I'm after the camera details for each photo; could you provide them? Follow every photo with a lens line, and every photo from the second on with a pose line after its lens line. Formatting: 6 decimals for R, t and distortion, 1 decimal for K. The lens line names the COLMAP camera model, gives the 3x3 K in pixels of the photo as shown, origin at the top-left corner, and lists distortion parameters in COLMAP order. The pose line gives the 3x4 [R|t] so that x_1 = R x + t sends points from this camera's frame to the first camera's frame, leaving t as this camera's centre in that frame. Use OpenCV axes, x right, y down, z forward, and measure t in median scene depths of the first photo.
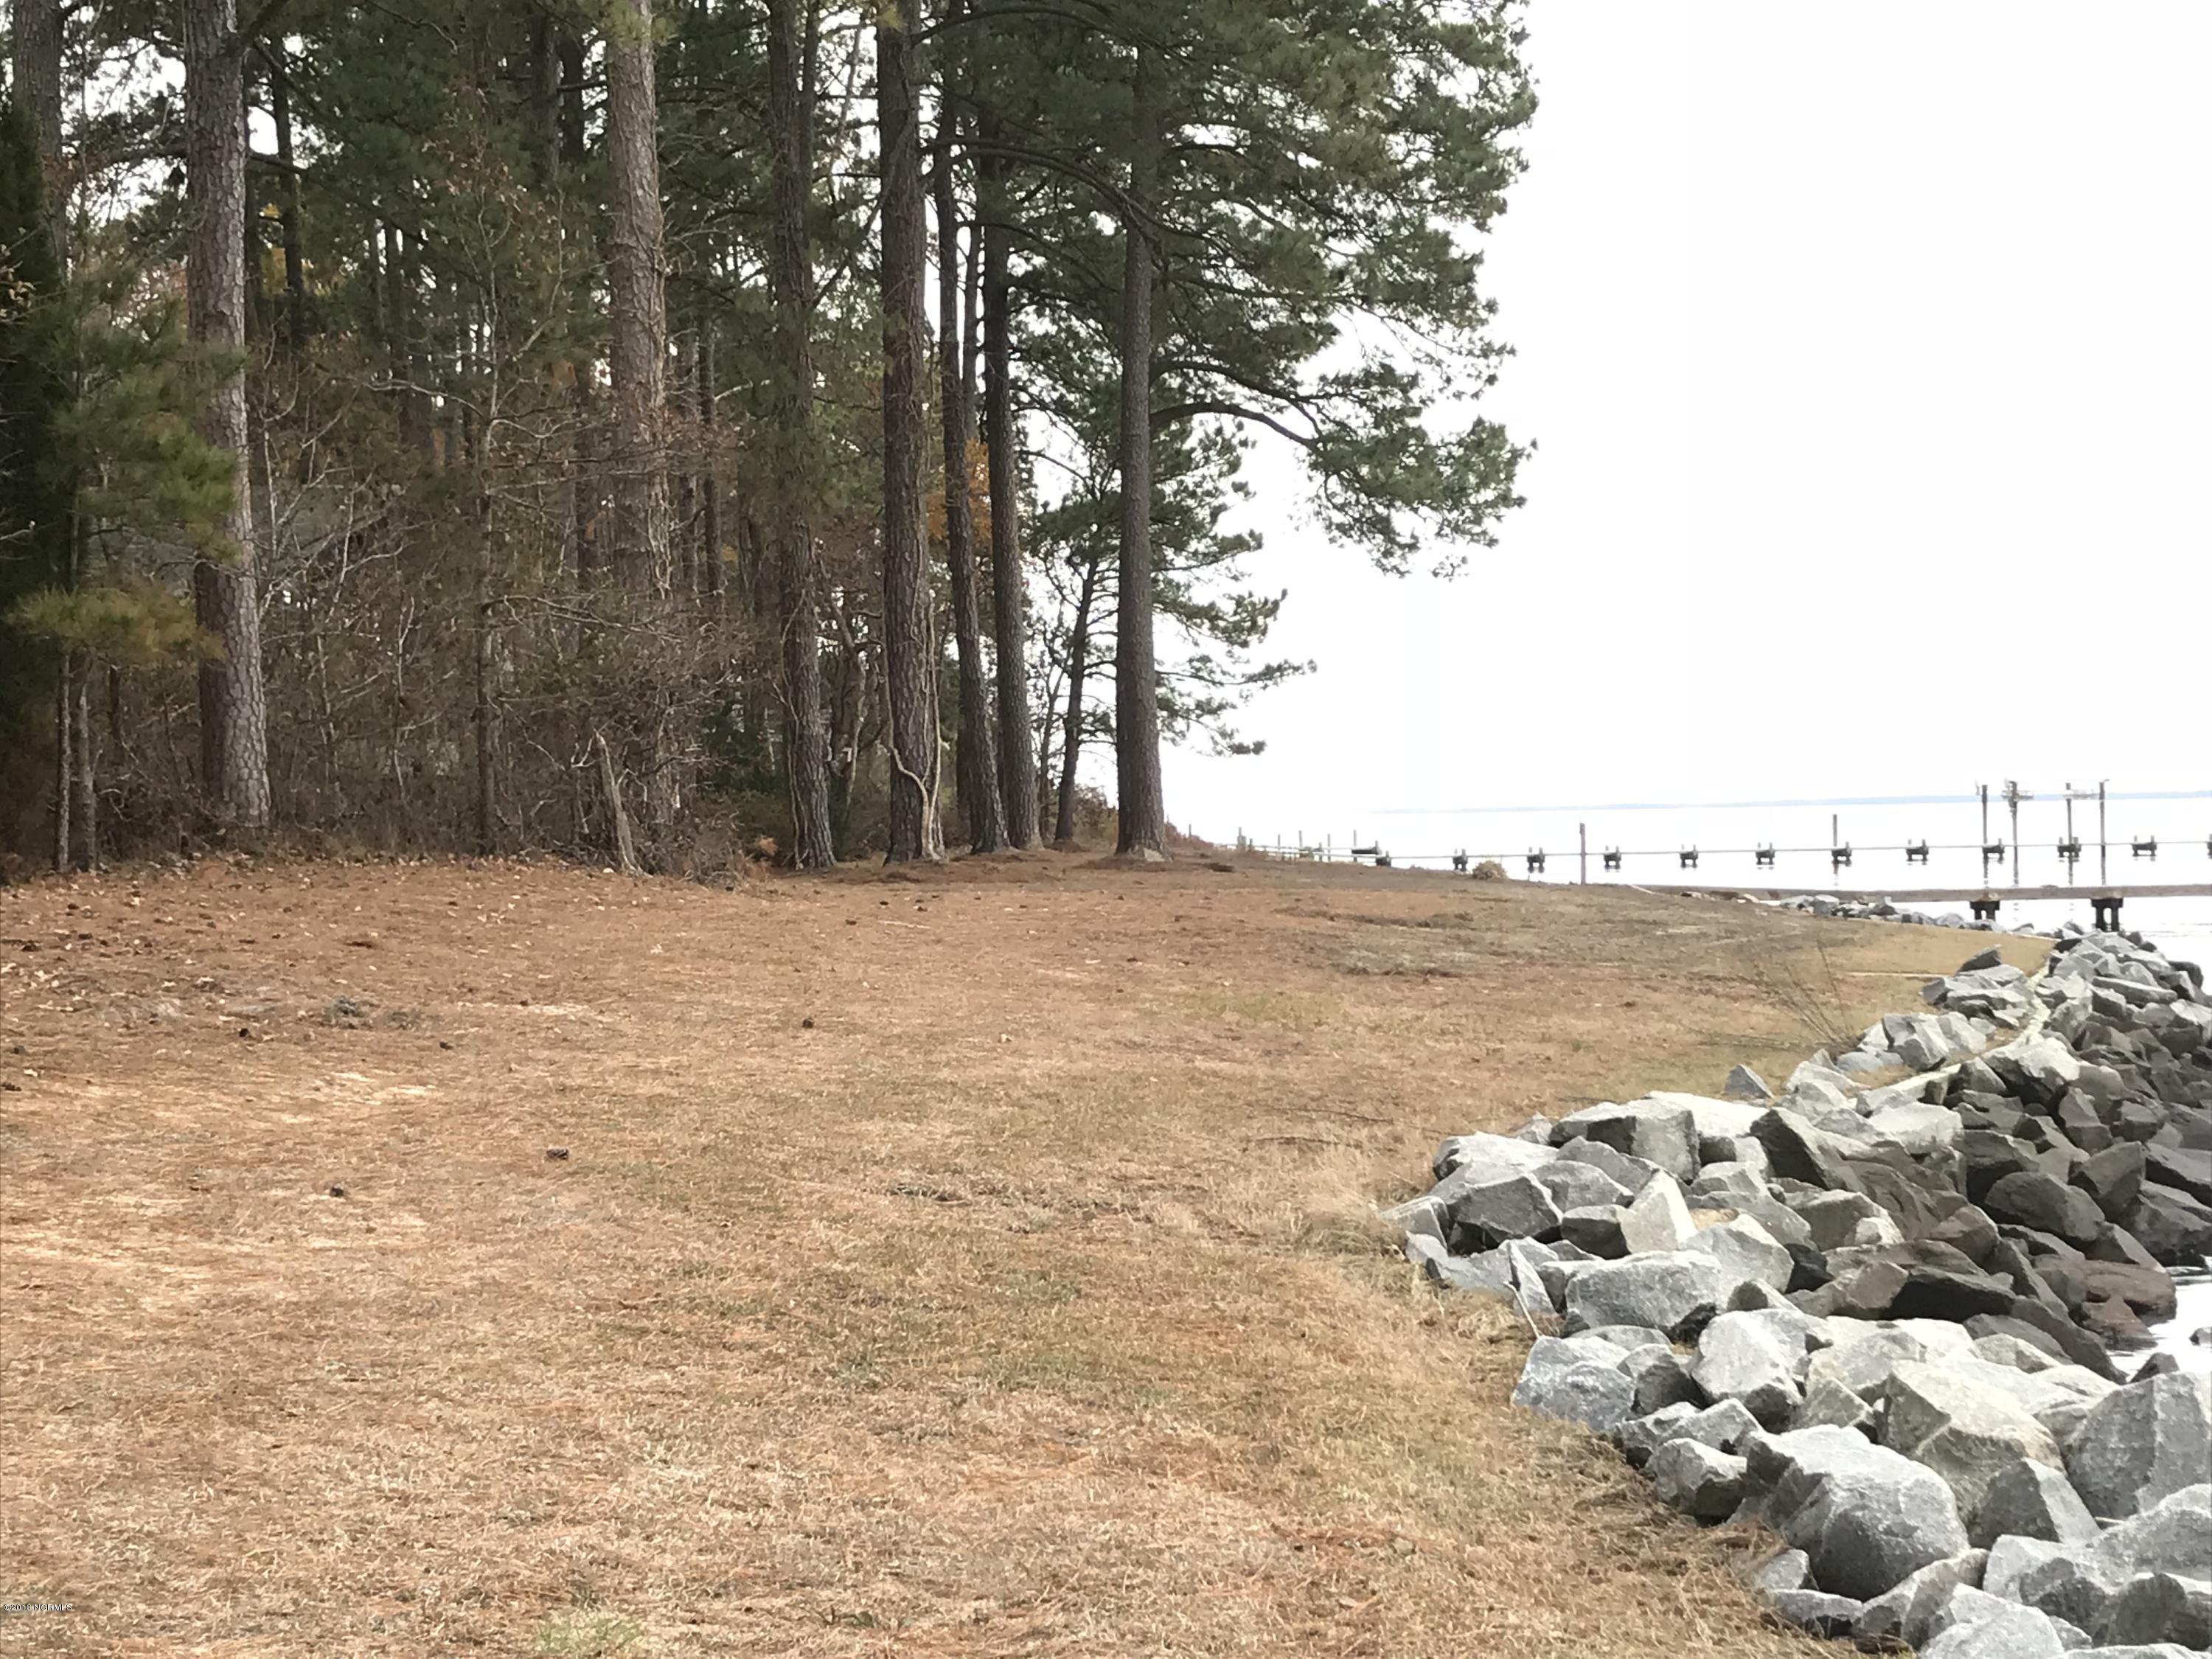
lens RADIAL K [[3964.2, 0, 1106.0], [0, 3964.2, 829.5], [0, 0, 1]] dist [0.347632, -1.816453]
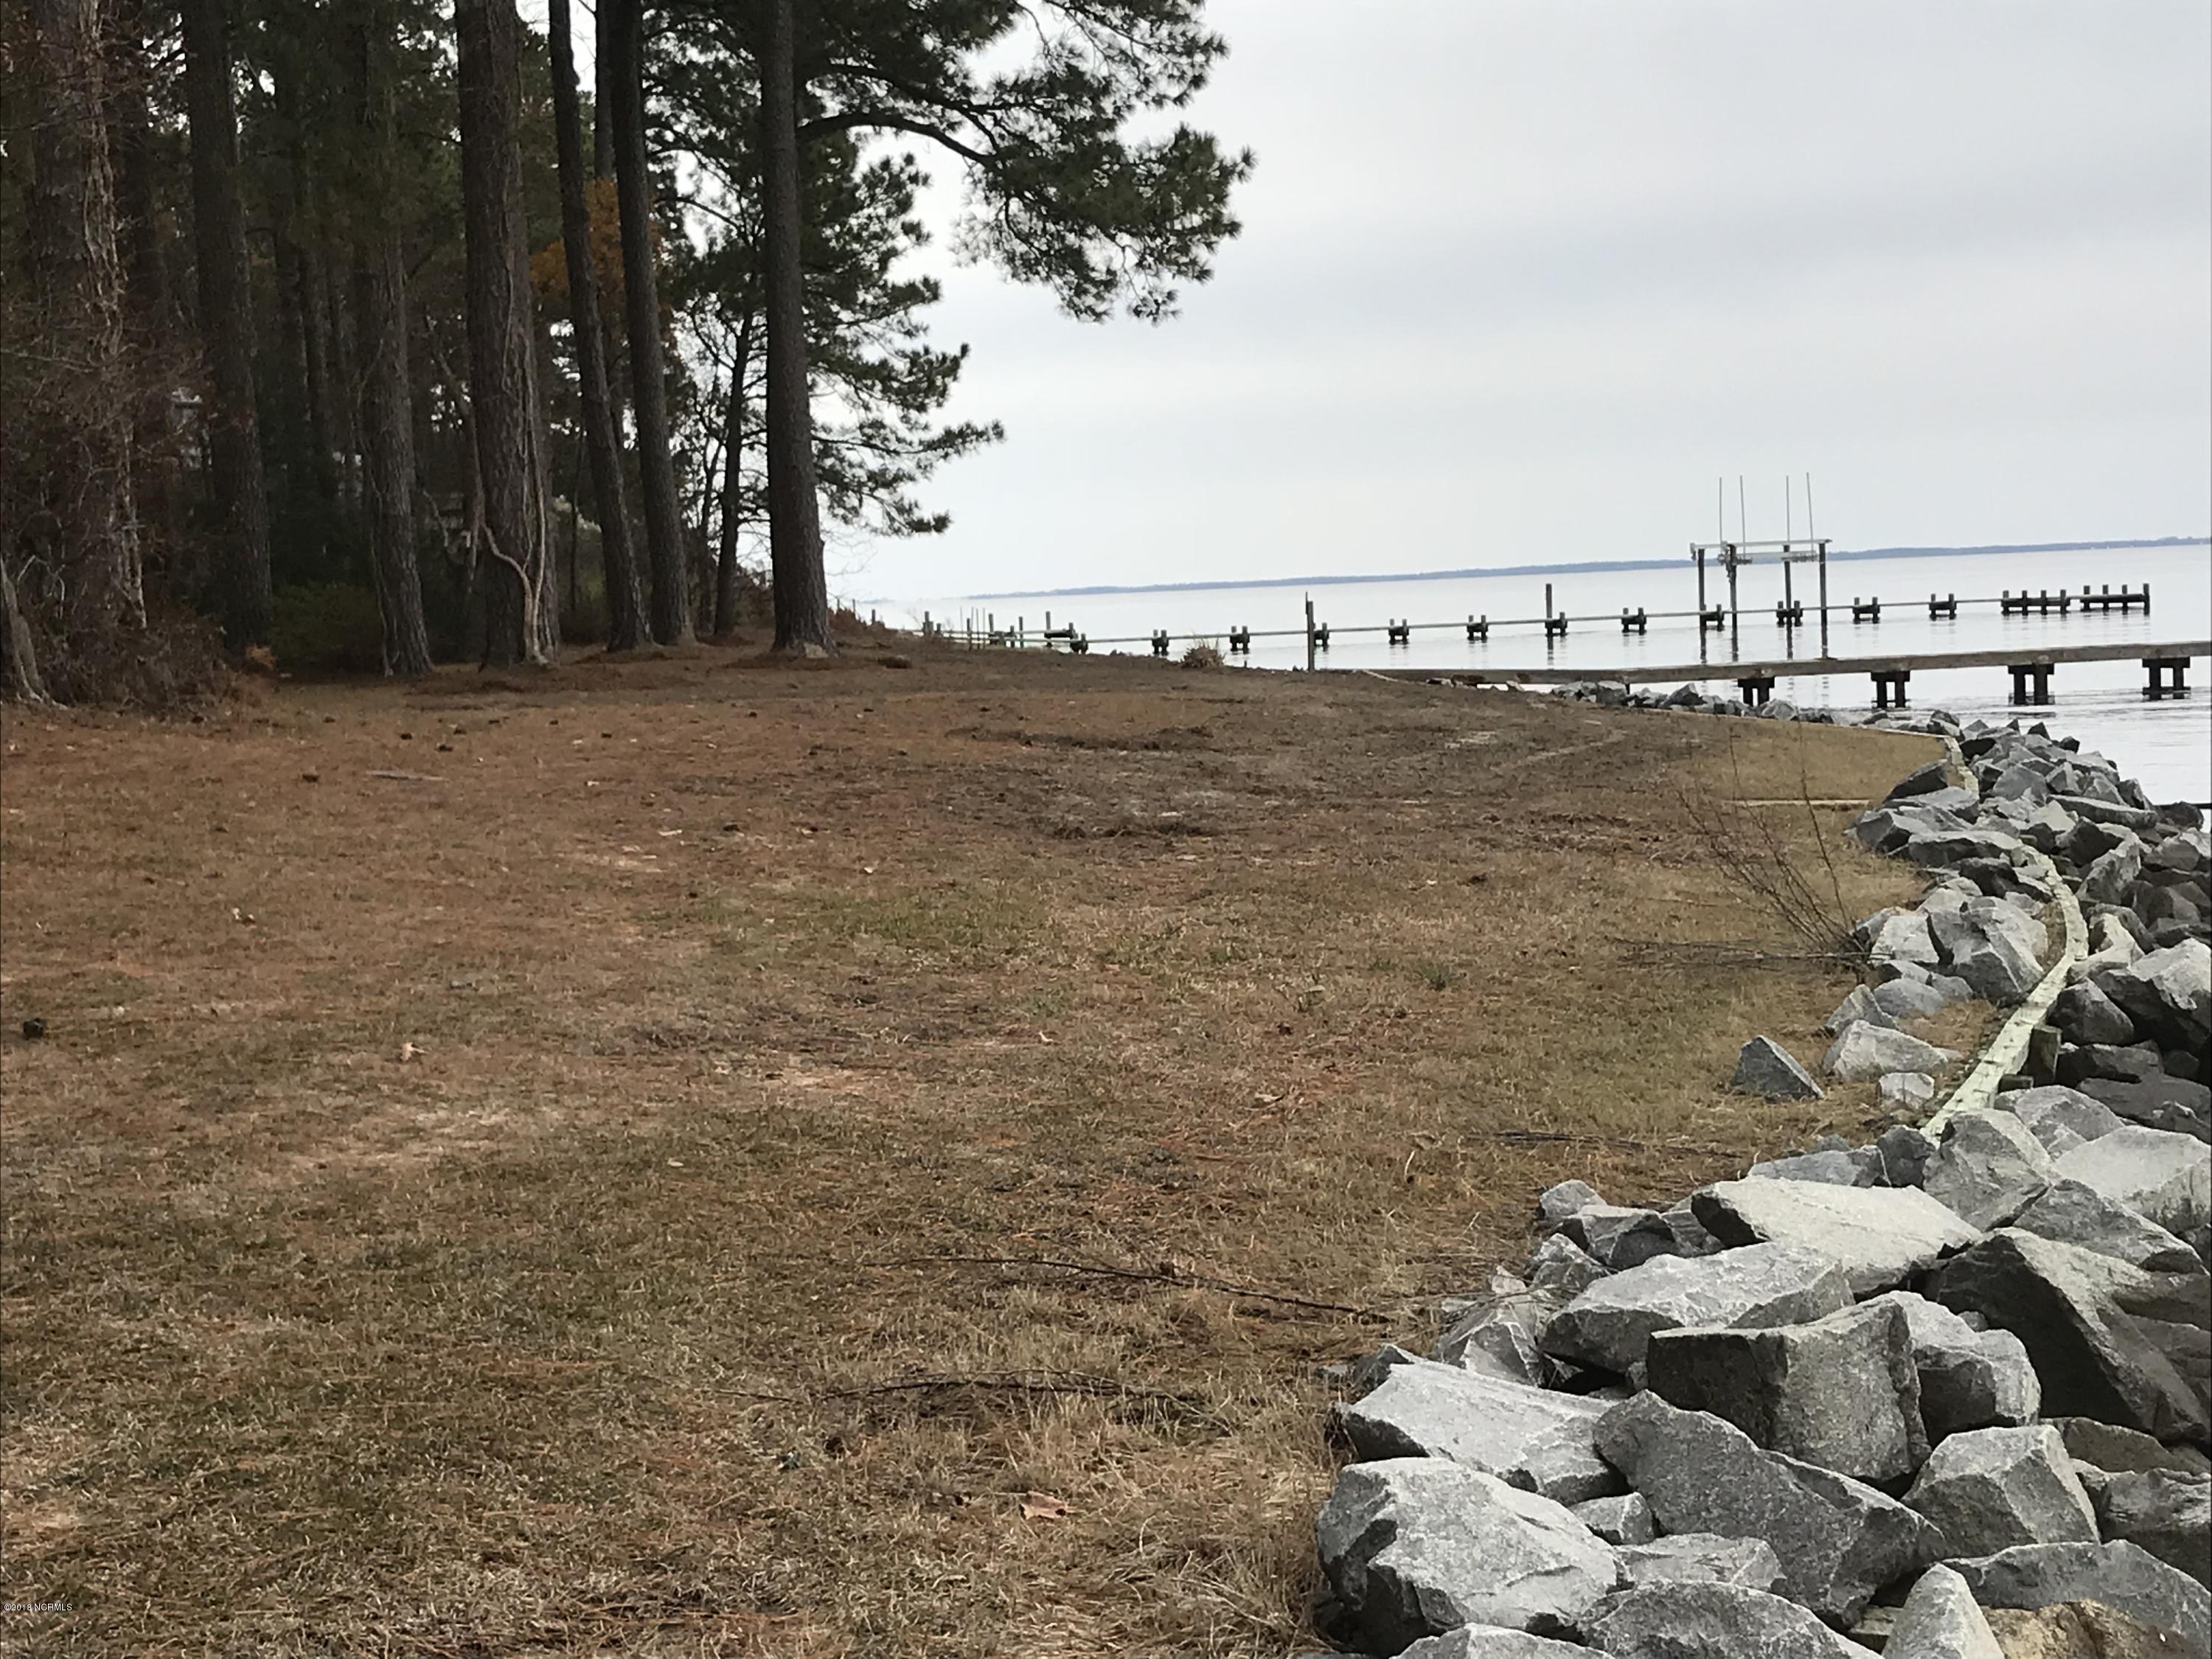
lens RADIAL K [[3964.2, 0, 1106.0], [0, 3964.2, 829.5], [0, 0, 1]] dist [0.347632, -1.816453]
pose [[0.996746, -0.026486, 0.076125, 0.006677], [0.022284, 0.998208, 0.055528, -0.000907], [-0.077460, -0.053651, 0.995551, 0.119551]]
